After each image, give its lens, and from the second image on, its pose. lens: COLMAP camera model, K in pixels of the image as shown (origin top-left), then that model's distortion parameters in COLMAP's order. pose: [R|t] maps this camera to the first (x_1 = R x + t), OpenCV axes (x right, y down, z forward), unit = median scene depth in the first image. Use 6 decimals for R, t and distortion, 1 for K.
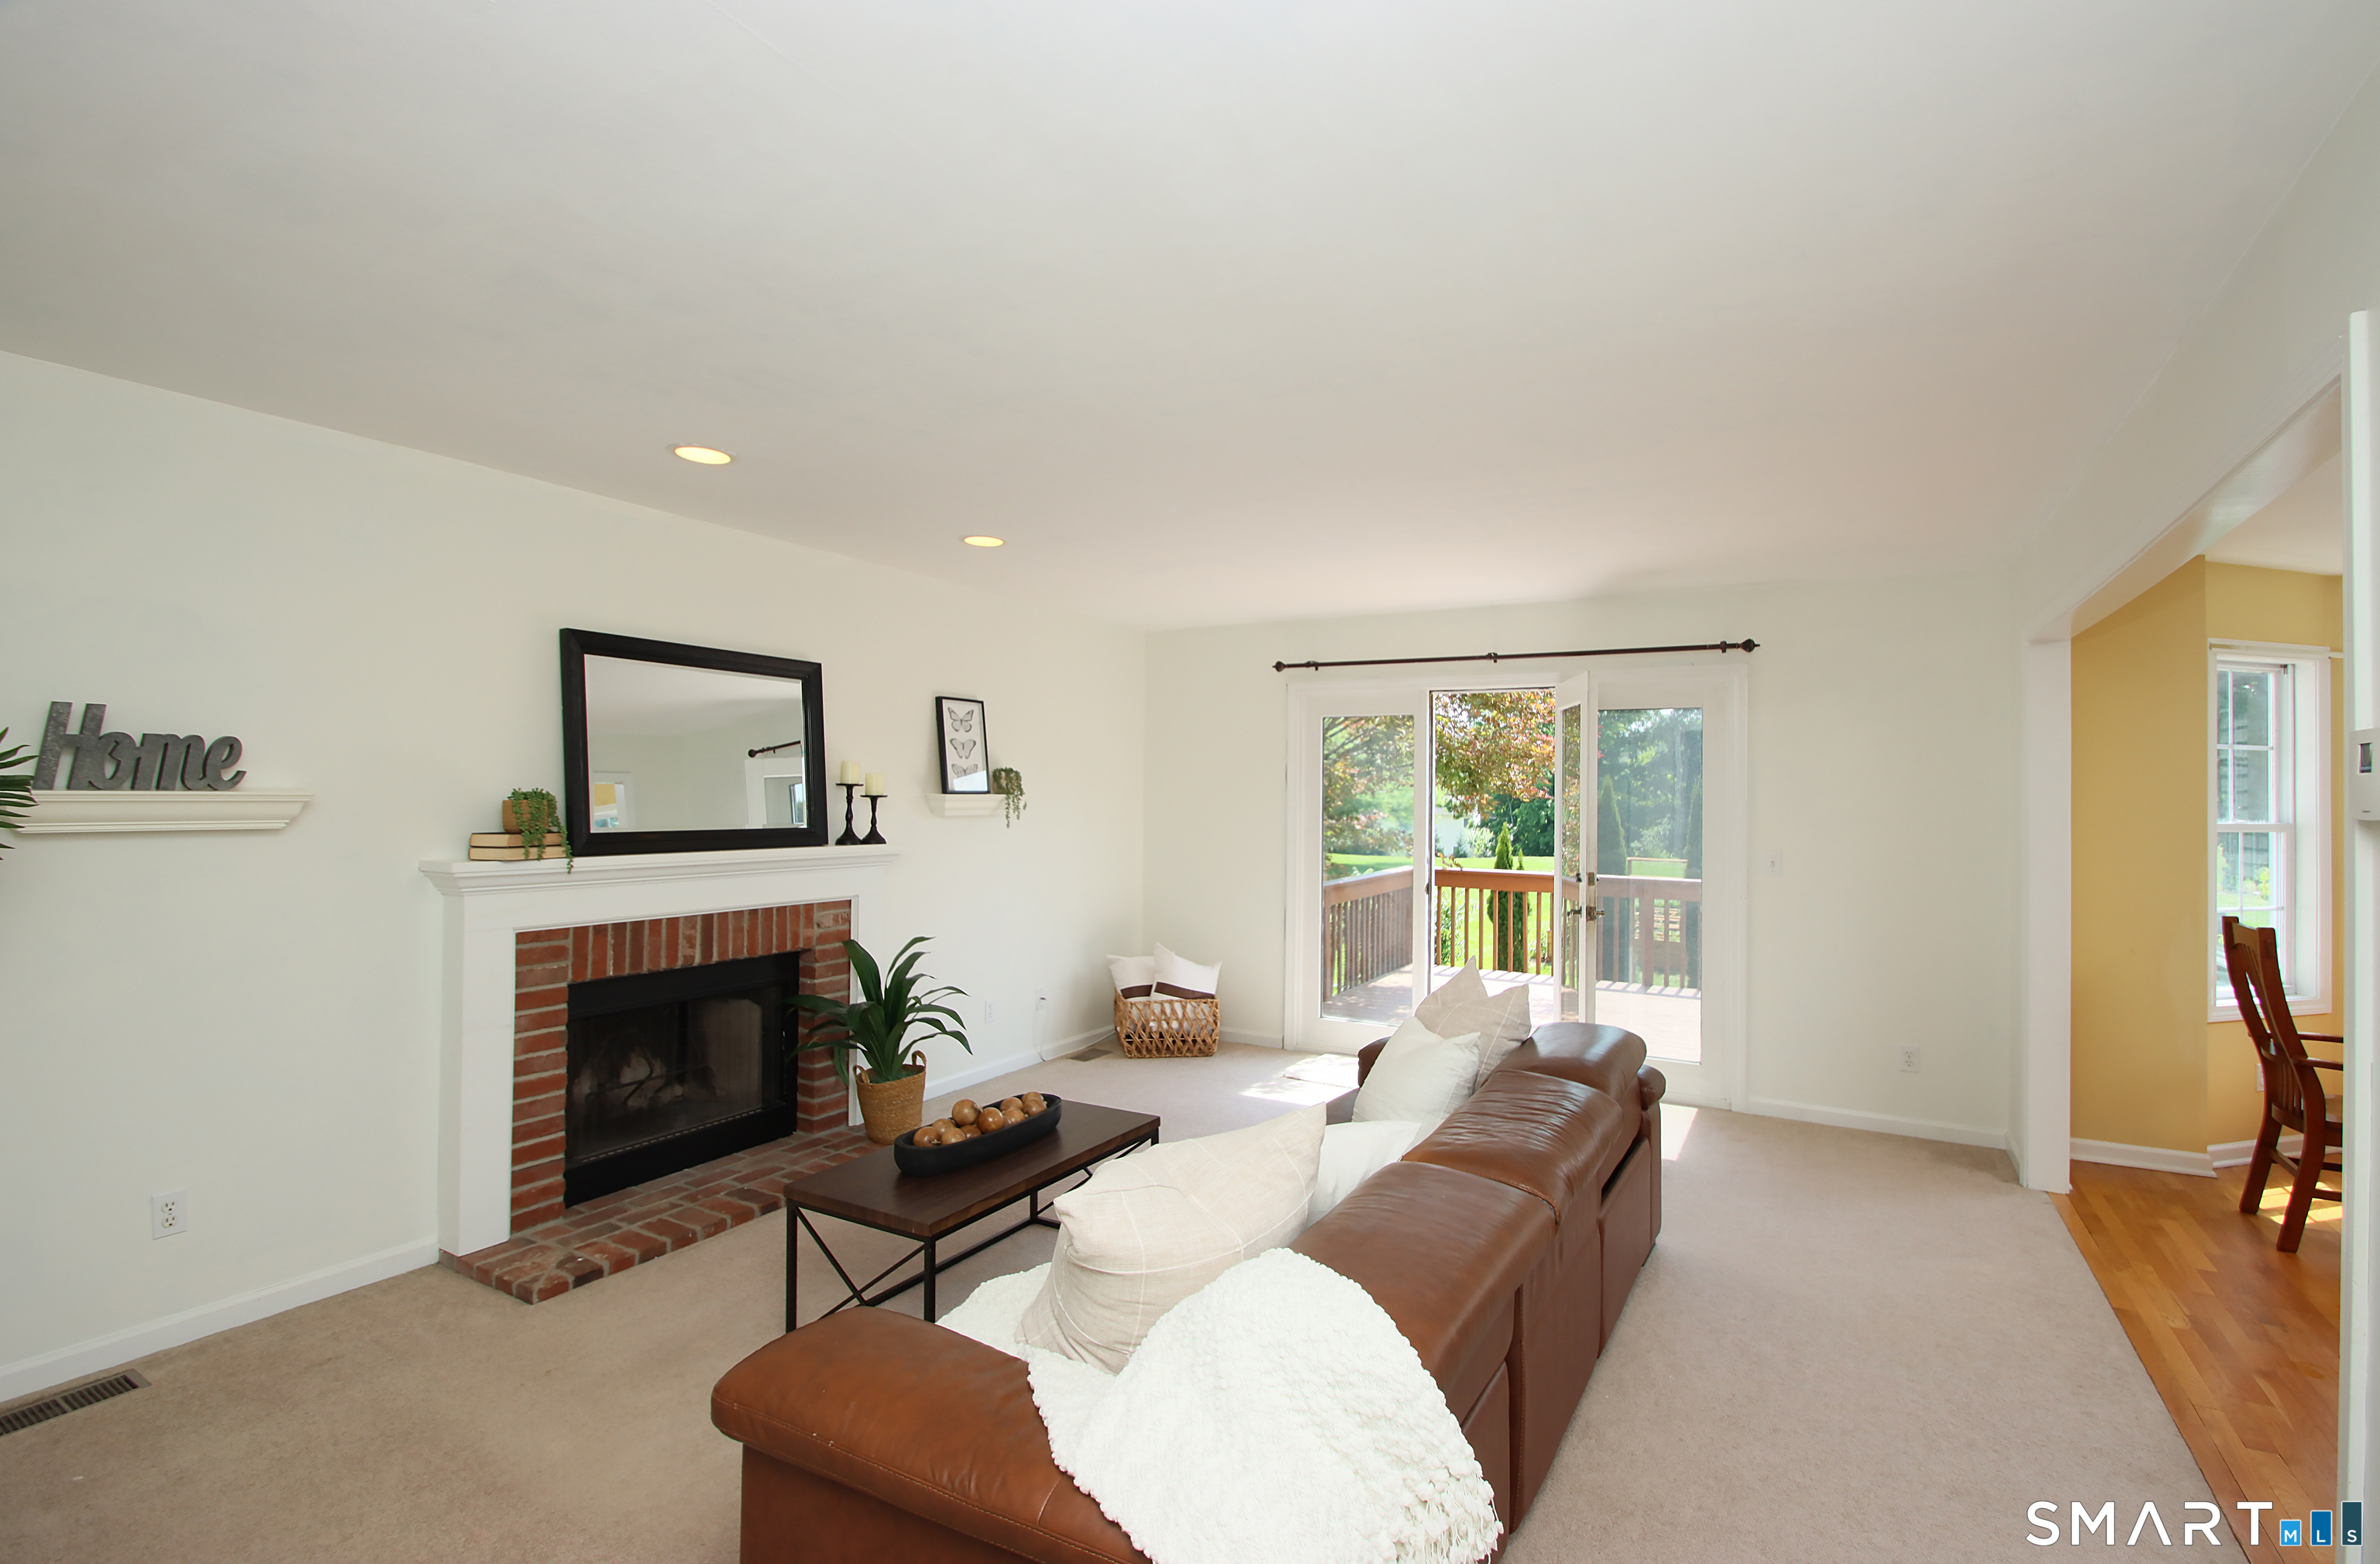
lens RADIAL K [[1115.2, 0, 1196.8], [0, 1115.2, 773.2], [0, 0, 1]] dist [0.018091, -0.015831]
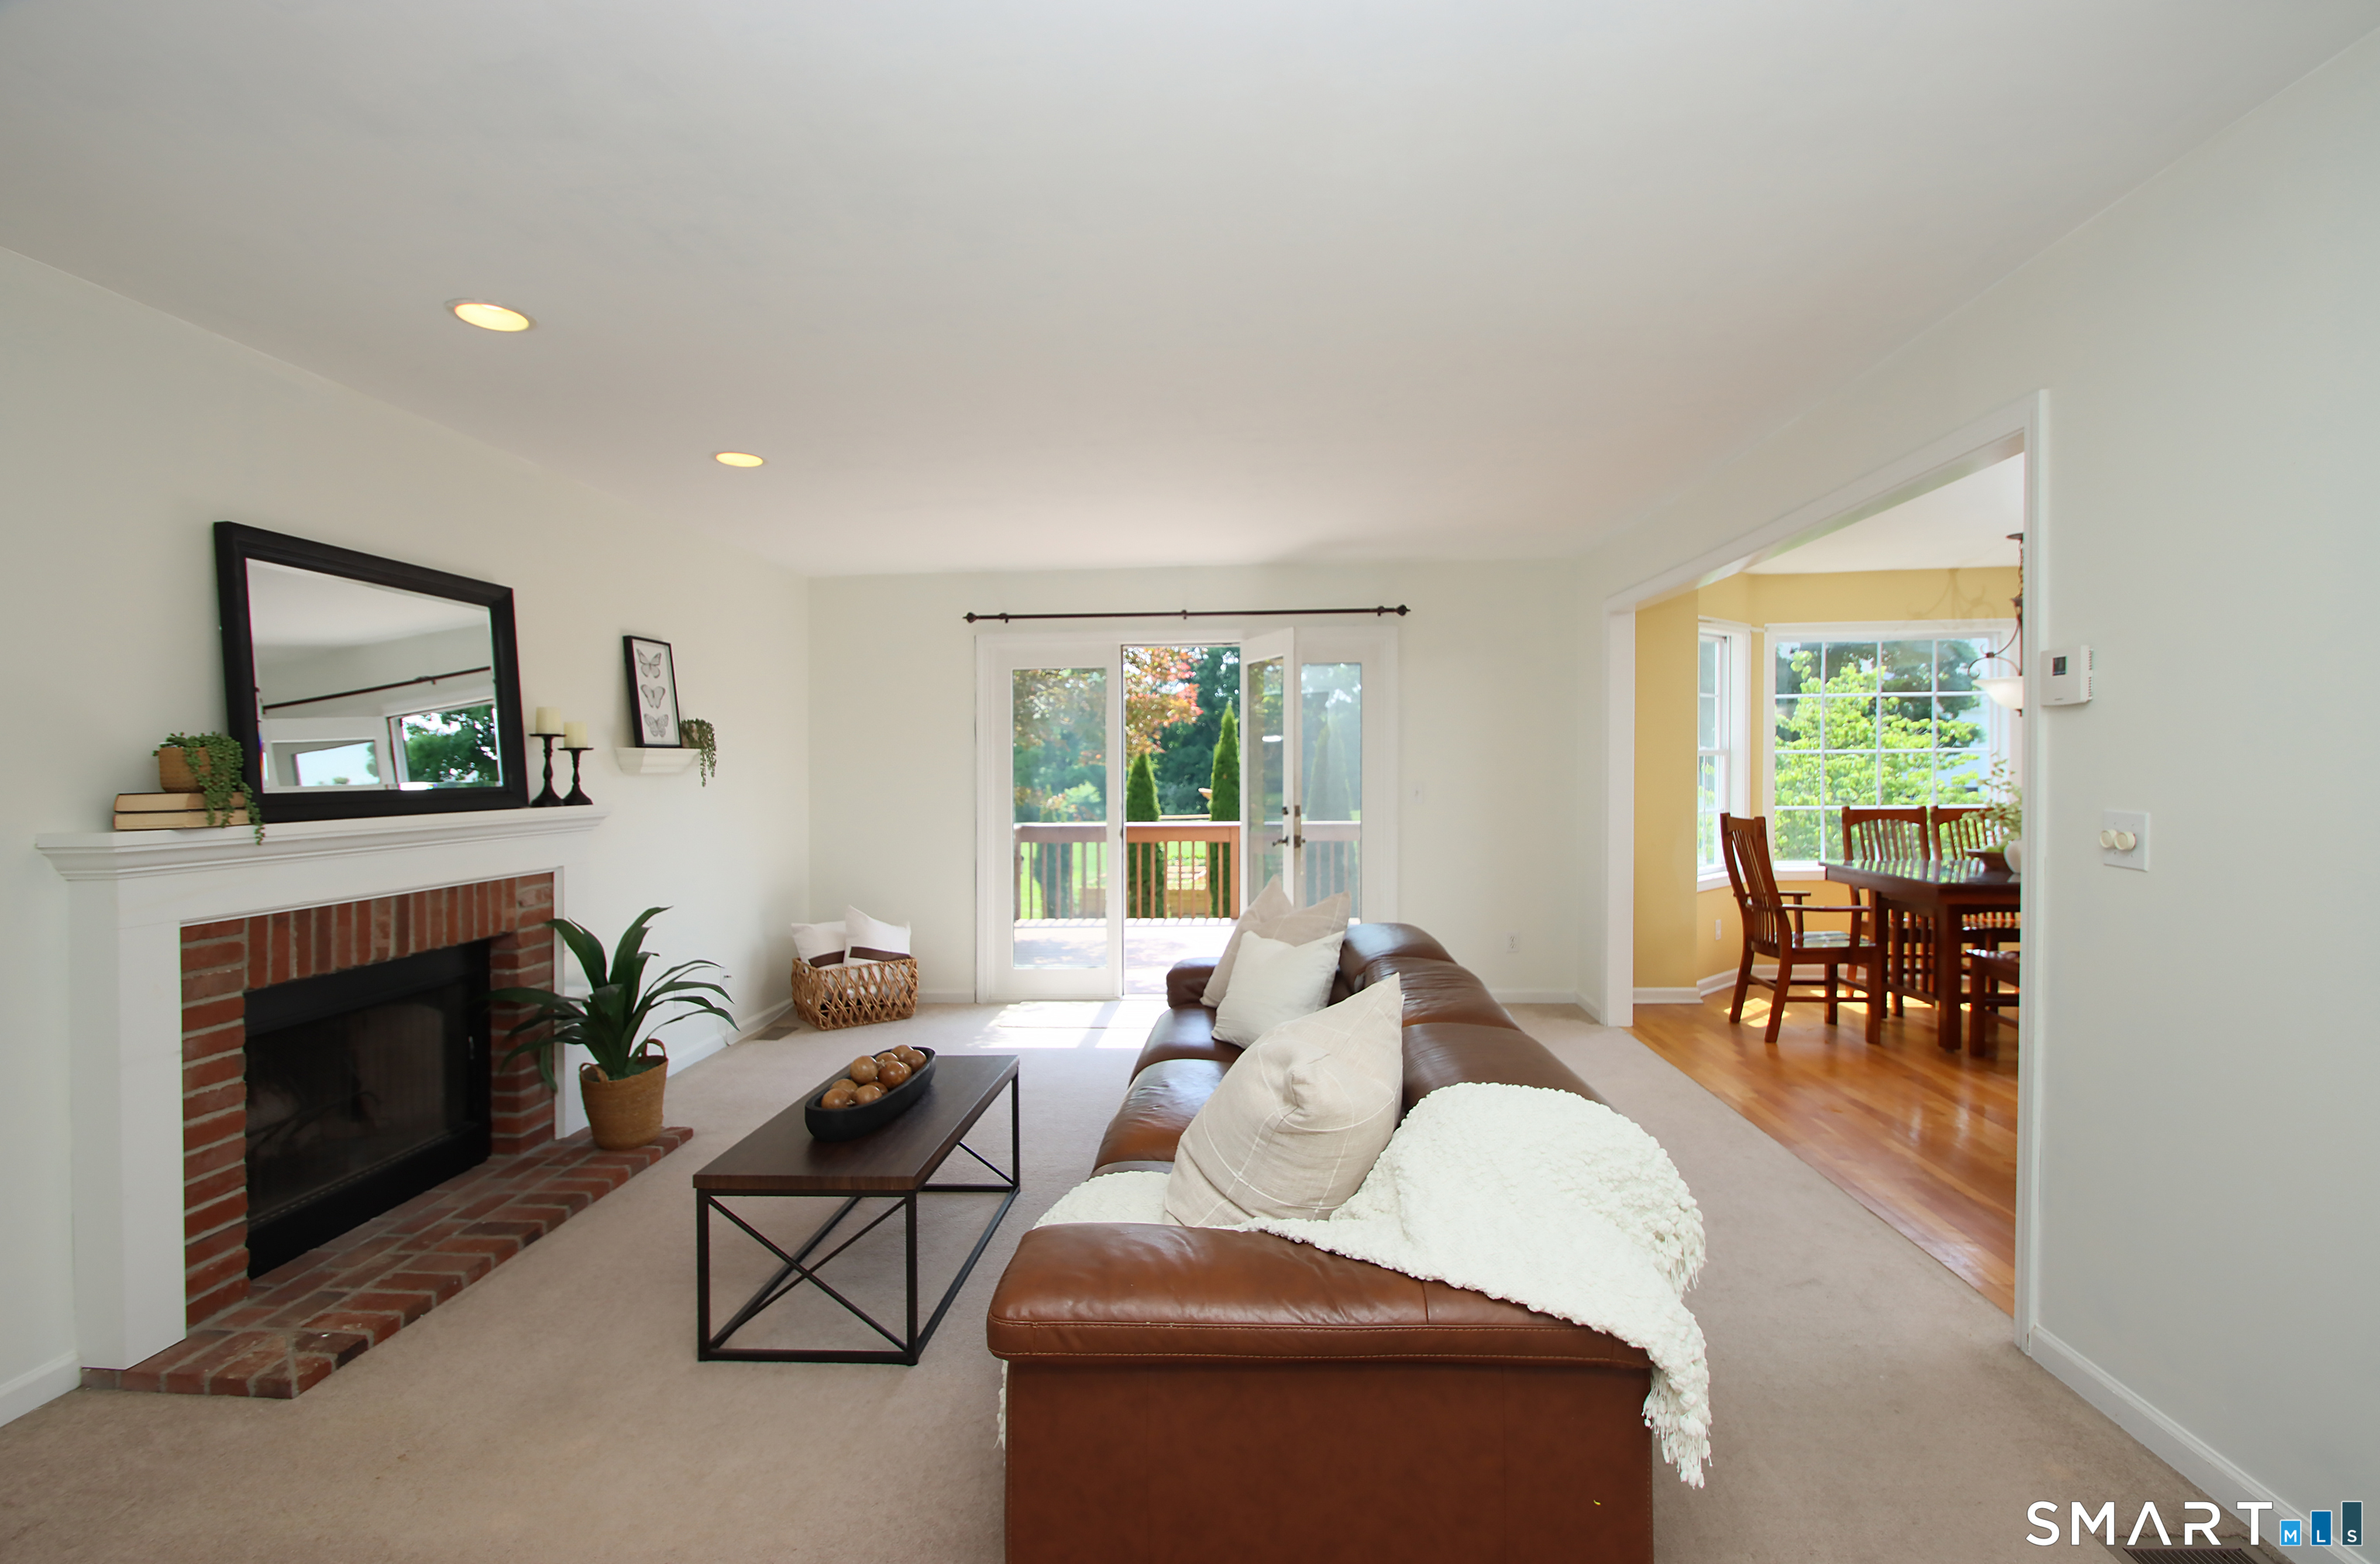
lens RADIAL K [[1115.2, 0, 1201.1], [0, 1115.2, 759.8], [0, 0, 1]] dist [0.018091, -0.015831]
pose [[0.896104, -0.022822, 0.443258, -0.254782], [0.016984, 0.999709, 0.017137, 0.023494], [-0.443520, -0.007828, 0.896230, 0.028222]]
